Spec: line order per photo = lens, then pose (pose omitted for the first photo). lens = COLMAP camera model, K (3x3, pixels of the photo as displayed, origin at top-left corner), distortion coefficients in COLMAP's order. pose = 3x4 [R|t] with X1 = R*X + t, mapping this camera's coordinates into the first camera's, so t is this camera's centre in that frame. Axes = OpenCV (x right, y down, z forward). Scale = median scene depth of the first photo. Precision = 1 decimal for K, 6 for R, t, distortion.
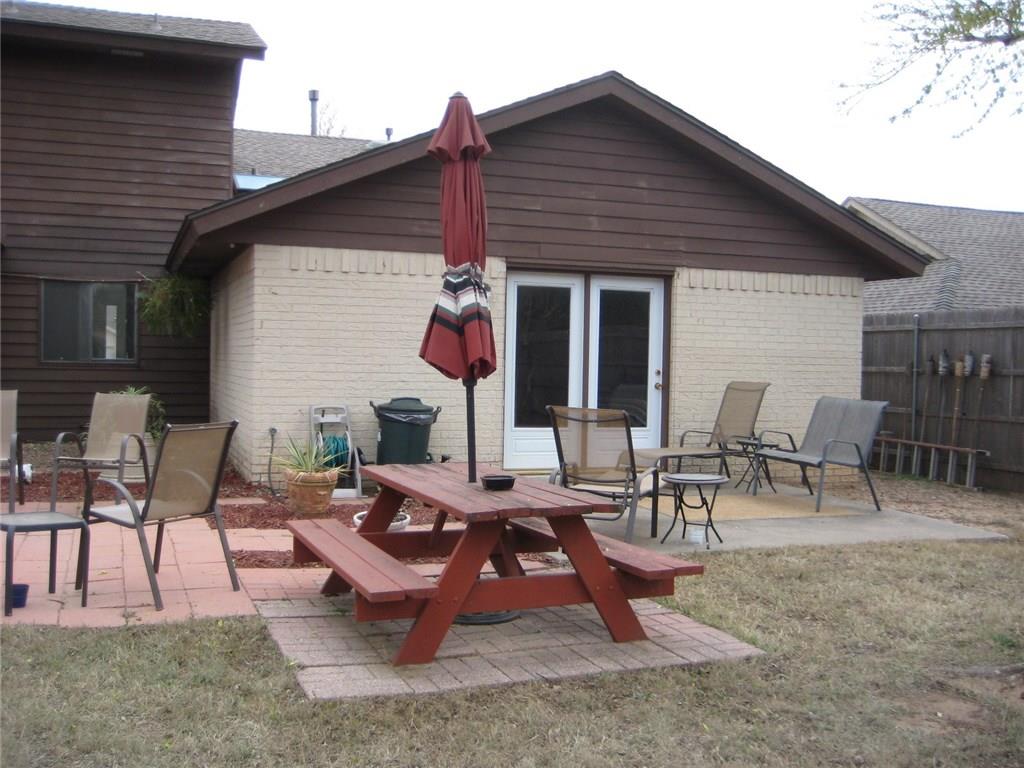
lens RADIAL K [[1060.7, 0, 512.0], [0, 1060.7, 387.7], [0, 0, 1]] dist [-0.175674, 0.245625]
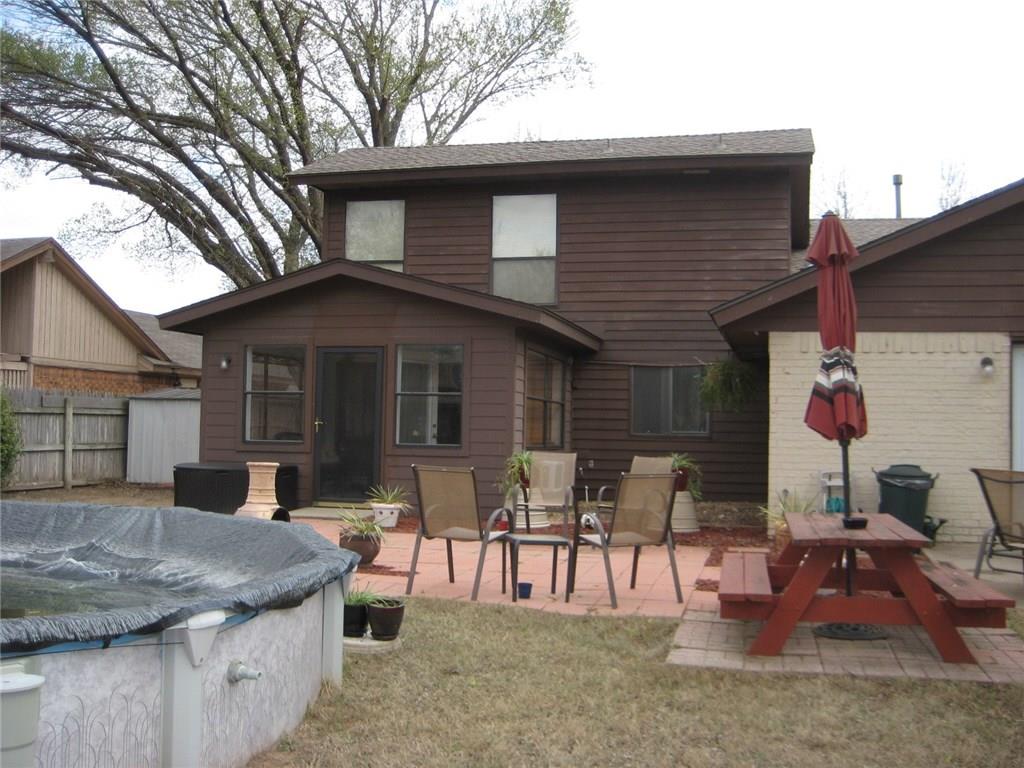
lens RADIAL K [[1060.7, 0, 512.0], [0, 1060.7, 387.7], [0, 0, 1]] dist [-0.175674, 0.245625]
pose [[0.822129, -0.024943, -0.568754, 0.183287], [-0.017748, 0.997431, -0.069398, 0.012102], [0.569024, 0.067148, 0.819575, -0.122522]]
